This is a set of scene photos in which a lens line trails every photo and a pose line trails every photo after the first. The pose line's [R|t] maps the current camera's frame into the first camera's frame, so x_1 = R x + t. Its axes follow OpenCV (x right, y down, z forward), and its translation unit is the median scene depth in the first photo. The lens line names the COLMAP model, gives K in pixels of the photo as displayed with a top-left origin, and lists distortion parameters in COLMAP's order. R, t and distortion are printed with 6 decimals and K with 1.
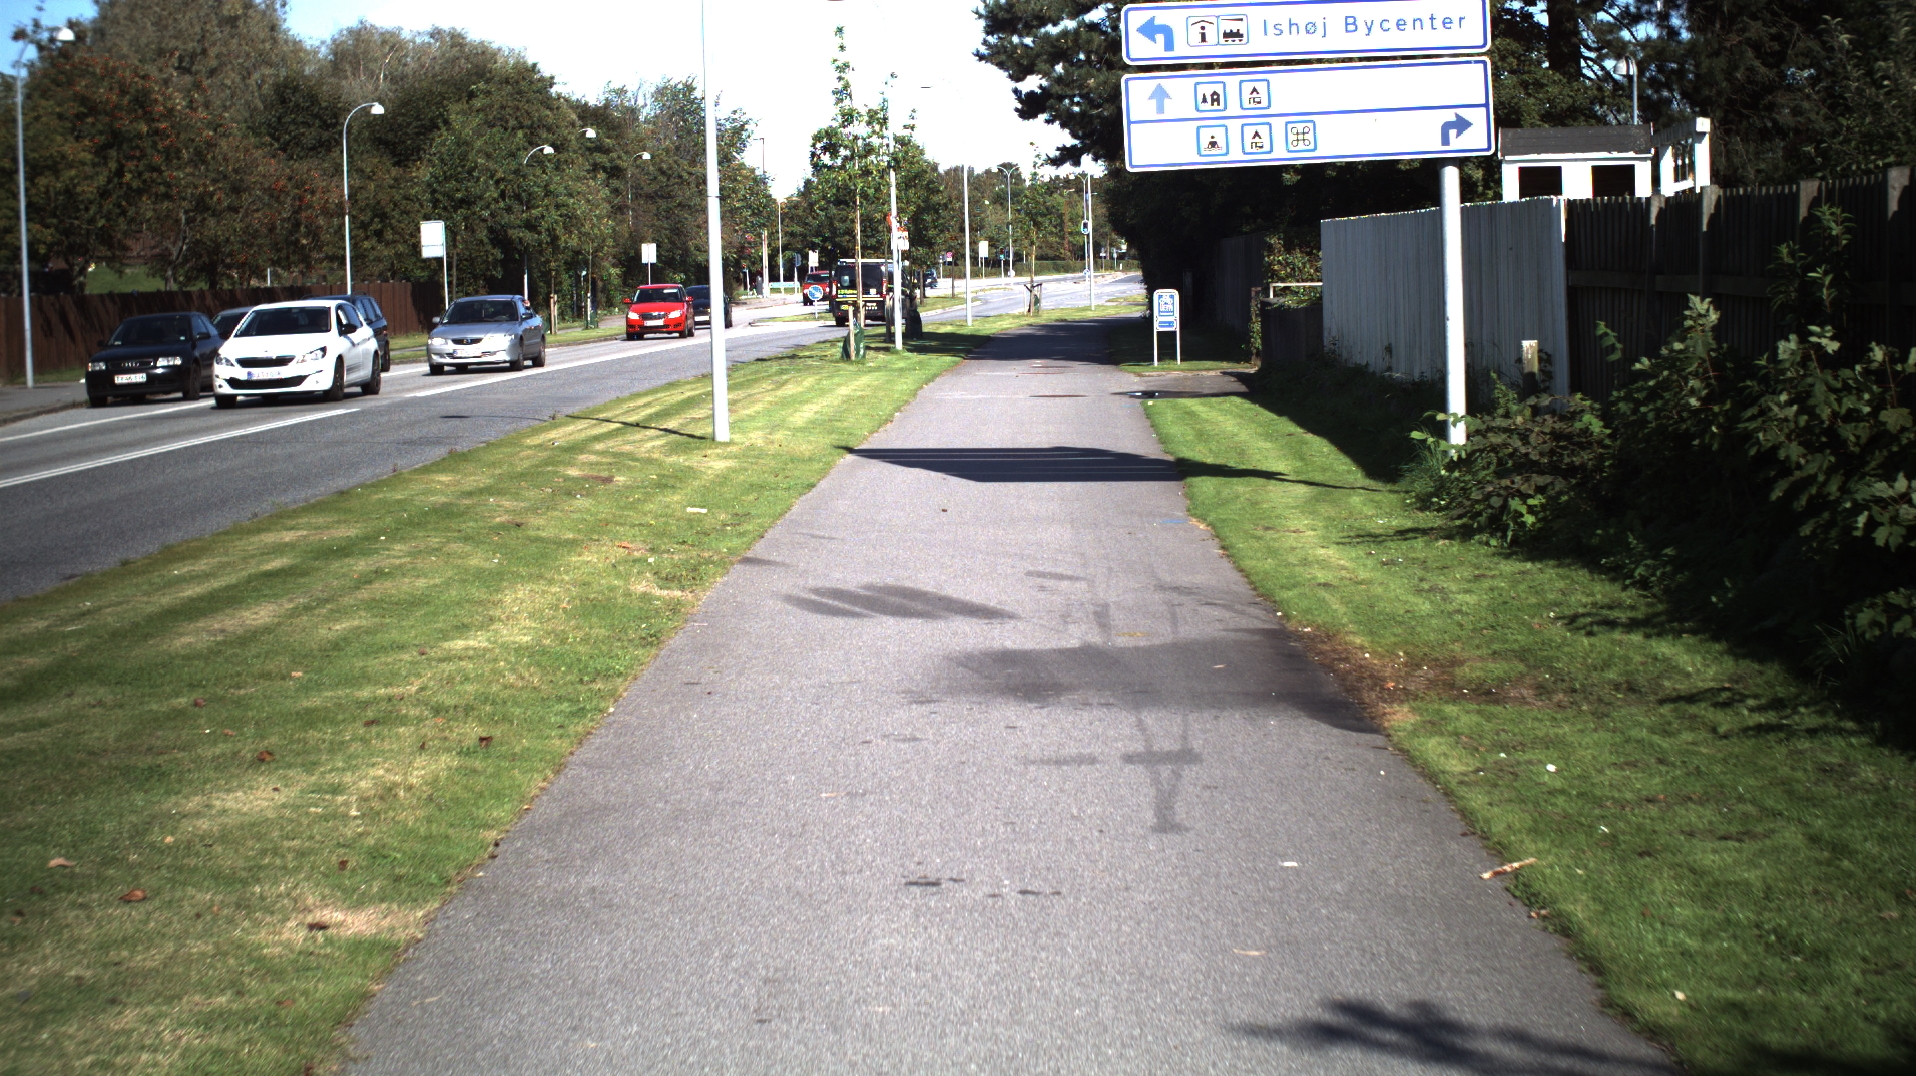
lens RADIAL K [[3323.8, 0, 958.0], [0, 3323.8, 538.0], [0, 0, 1]] dist [-0.372200, 0.726763]
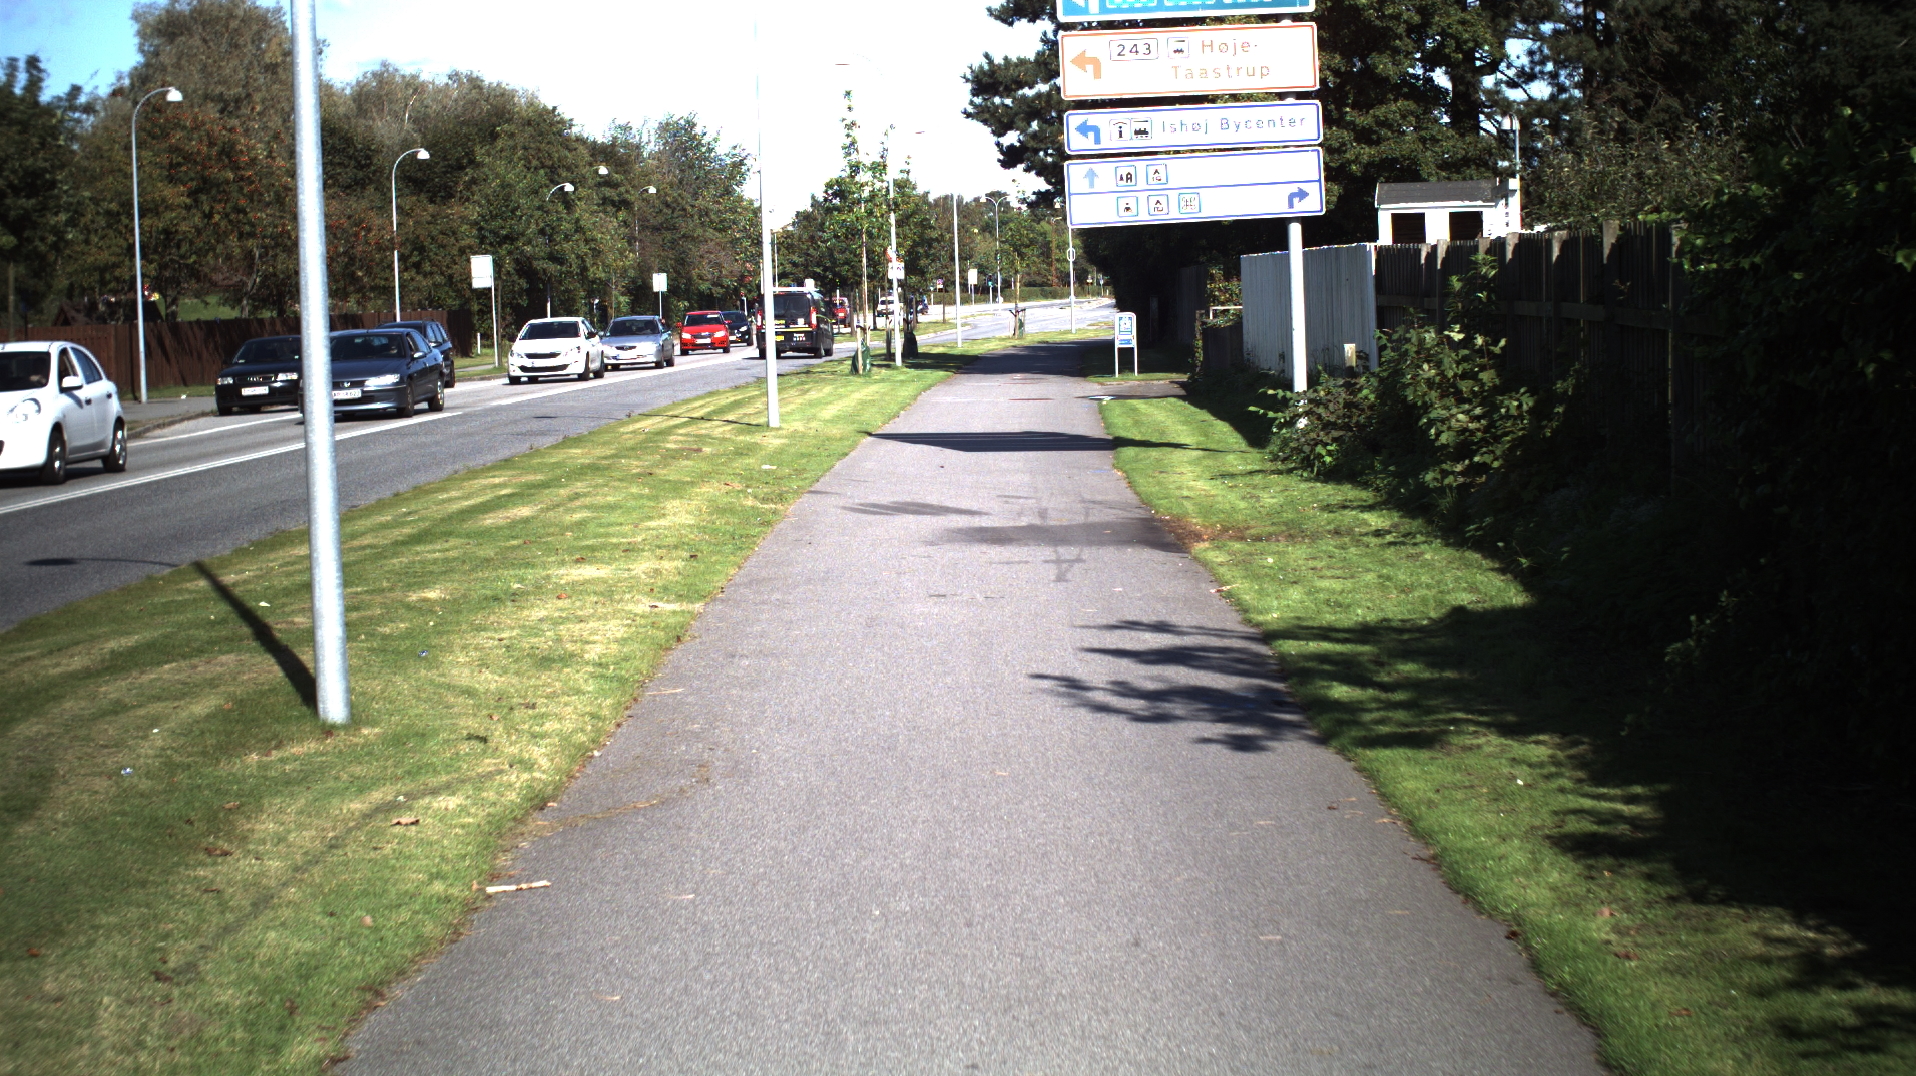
lens RADIAL K [[3323.8, 0, 958.0], [0, 3323.8, 538.0], [0, 0, 1]] dist [-0.372200, 0.726763]
pose [[0.999983, -0.005258, 0.002686, -0.000541], [0.005279, 0.999954, -0.007979, 0.014044], [-0.002644, 0.007993, 0.999965, -0.176253]]
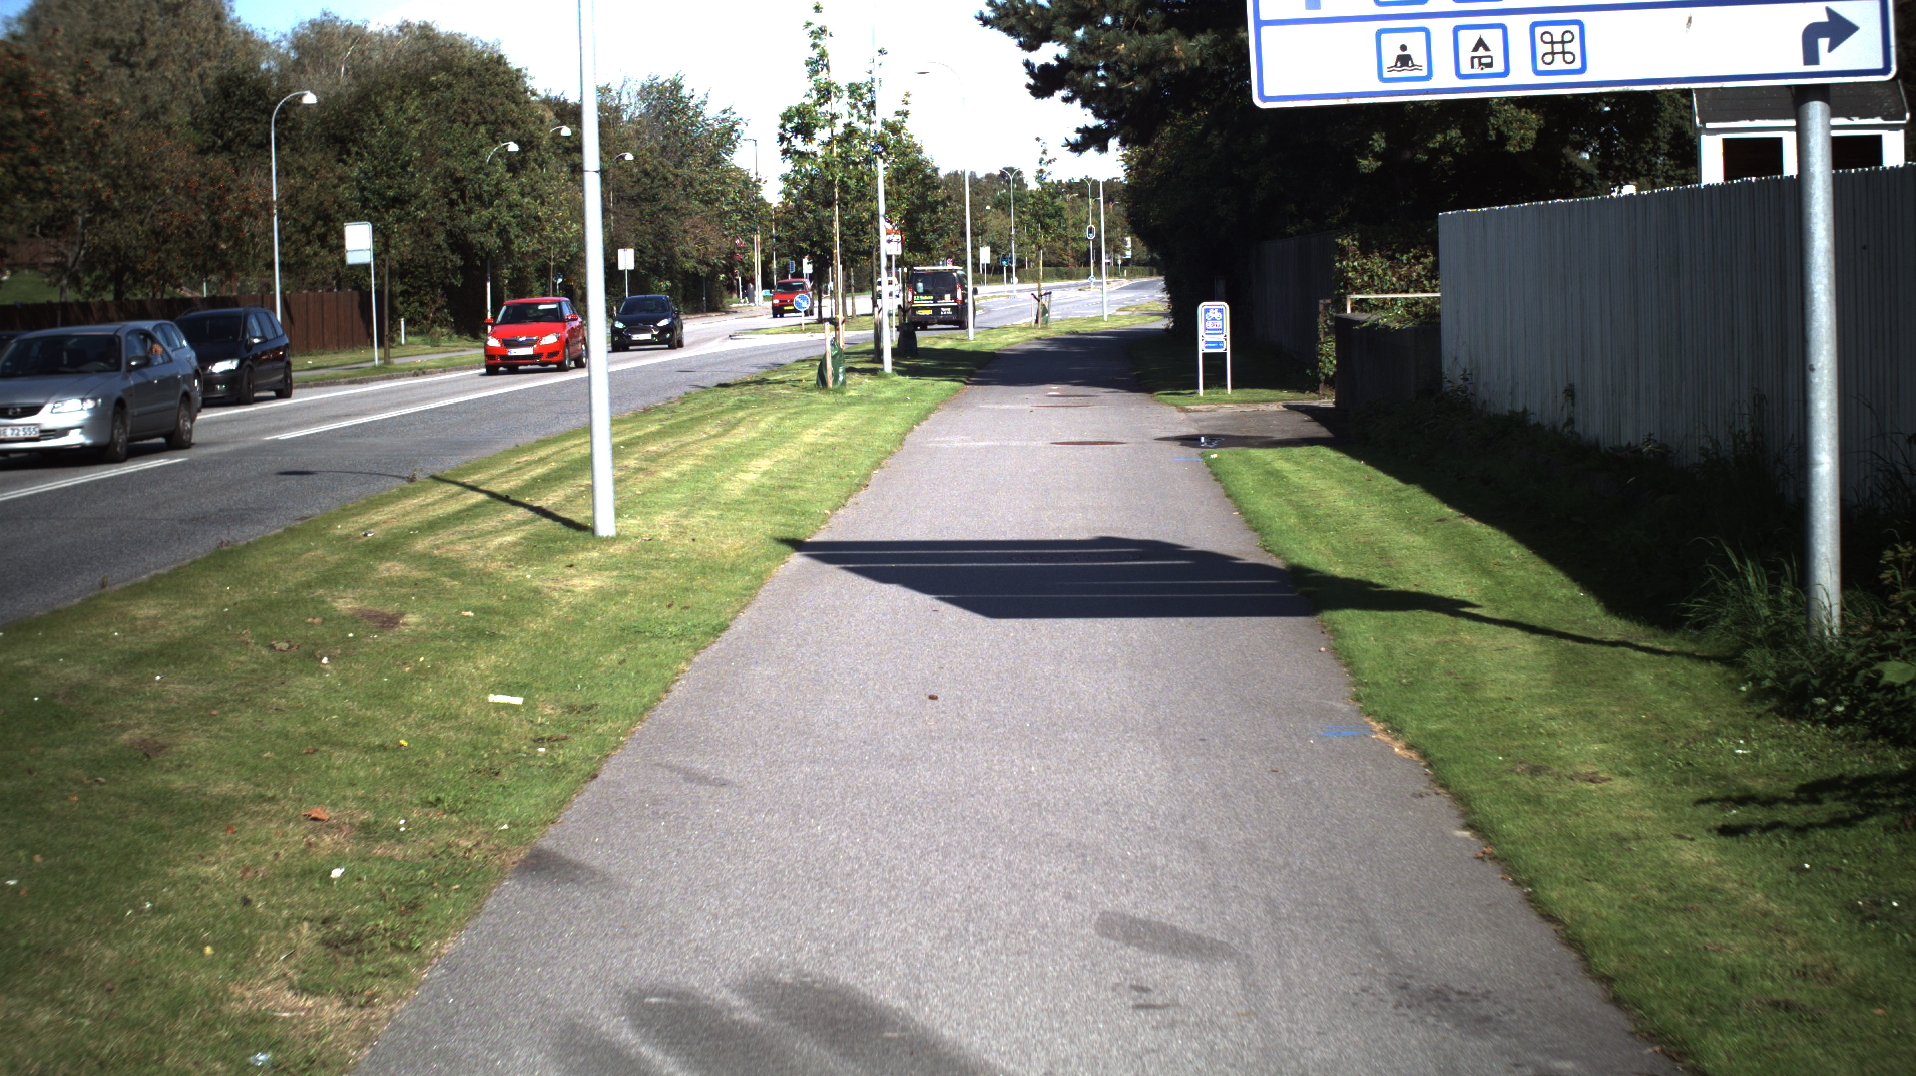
lens RADIAL K [[3323.8, 0, 958.0], [0, 3323.8, 538.0], [0, 0, 1]] dist [-0.372200, 0.726763]
pose [[1.000000, -0.000831, -0.000339, 0.000189], [0.000830, 0.999998, -0.001991, -0.014548], [0.000341, 0.001991, 0.999998, 0.175866]]
